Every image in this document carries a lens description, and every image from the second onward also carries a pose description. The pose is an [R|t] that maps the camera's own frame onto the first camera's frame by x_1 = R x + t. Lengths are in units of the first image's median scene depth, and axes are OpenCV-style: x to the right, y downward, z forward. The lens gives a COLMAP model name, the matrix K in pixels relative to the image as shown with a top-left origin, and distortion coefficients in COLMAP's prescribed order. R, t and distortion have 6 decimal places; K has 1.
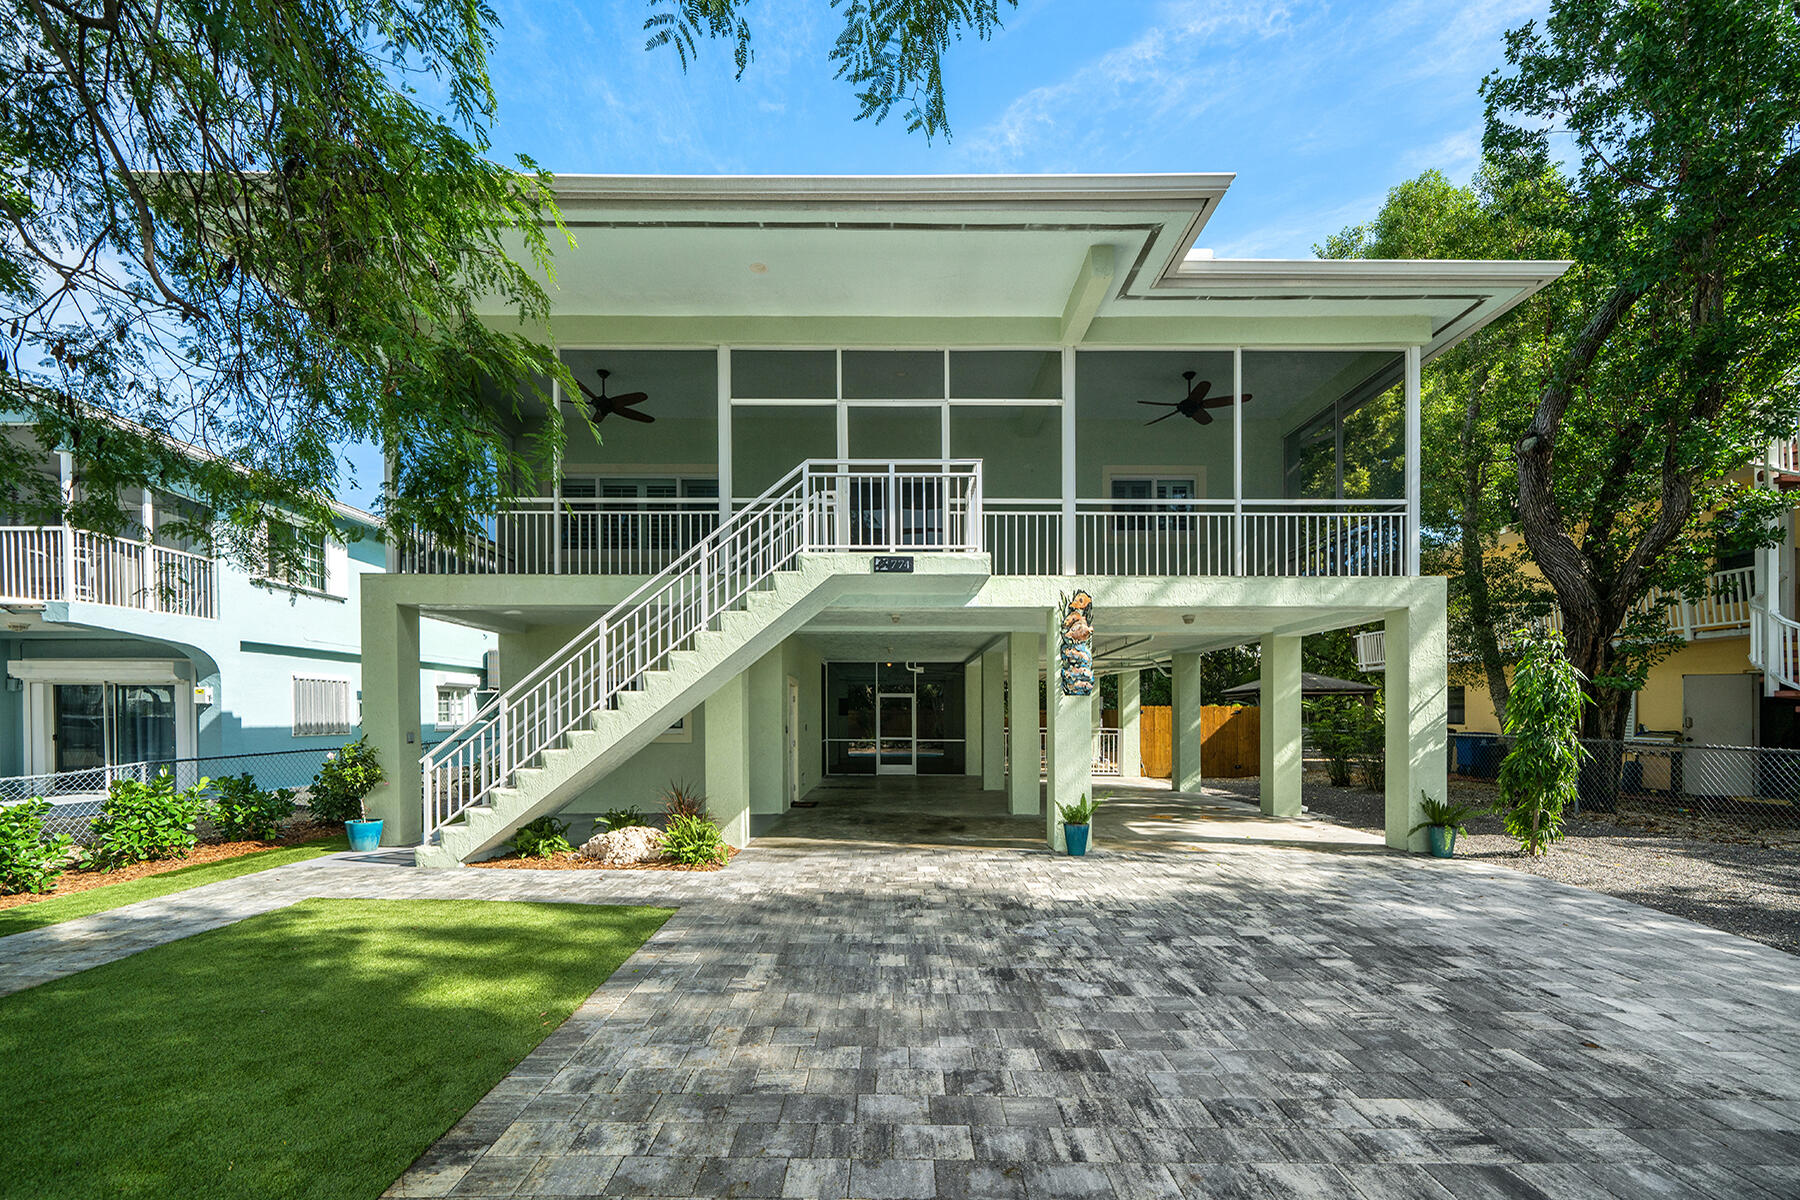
lens RADIAL K [[768.1, 0, 879.3], [0, 768.1, 721.7], [0, 0, 1]] dist [-0.001073, -0.000037]
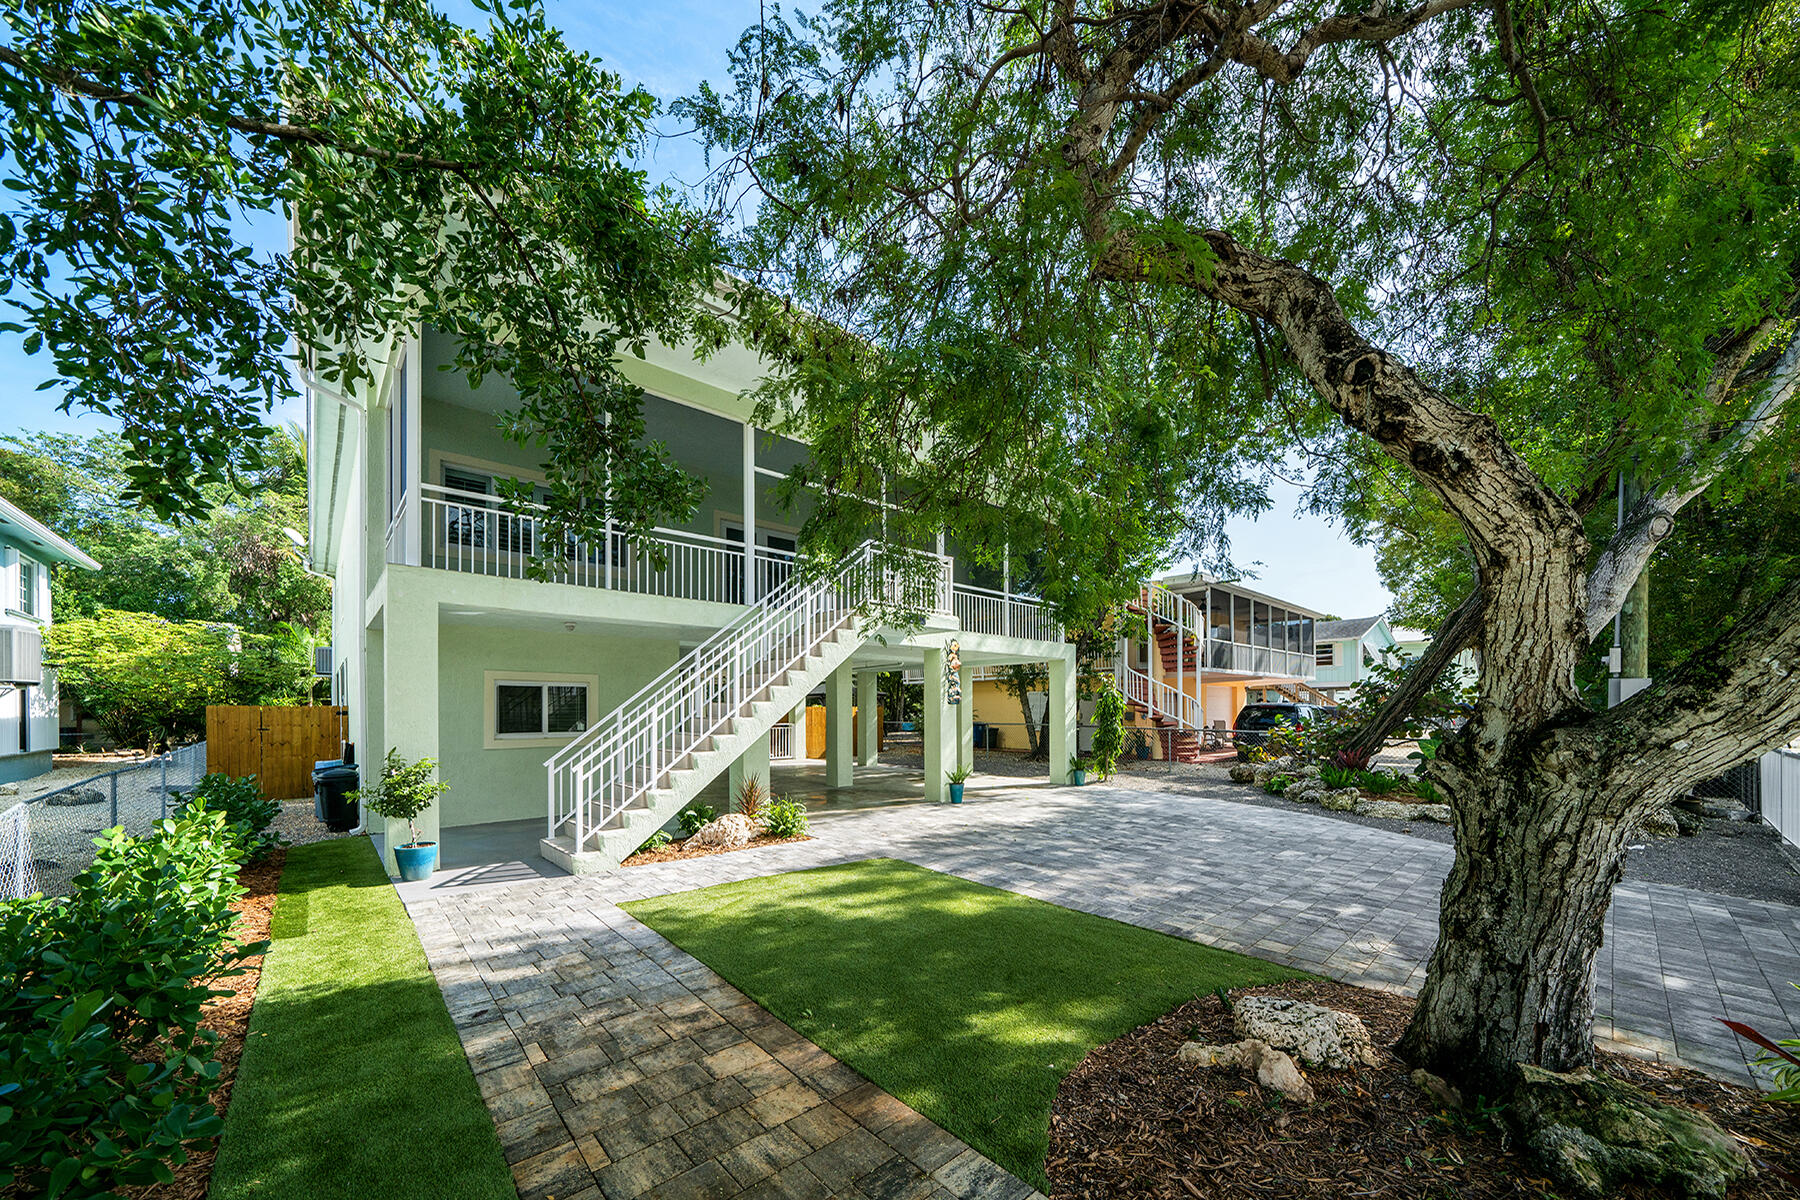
lens RADIAL K [[653.5, 0, 902.9], [0, 653.5, 709.4], [0, 0, 1]] dist [-0.000065, -0.000037]
pose [[0.735740, -0.004622, 0.677248, -0.736121], [0.011026, 0.999926, -0.005155, -0.017263], [-0.677174, 0.011261, 0.735737, 0.059373]]
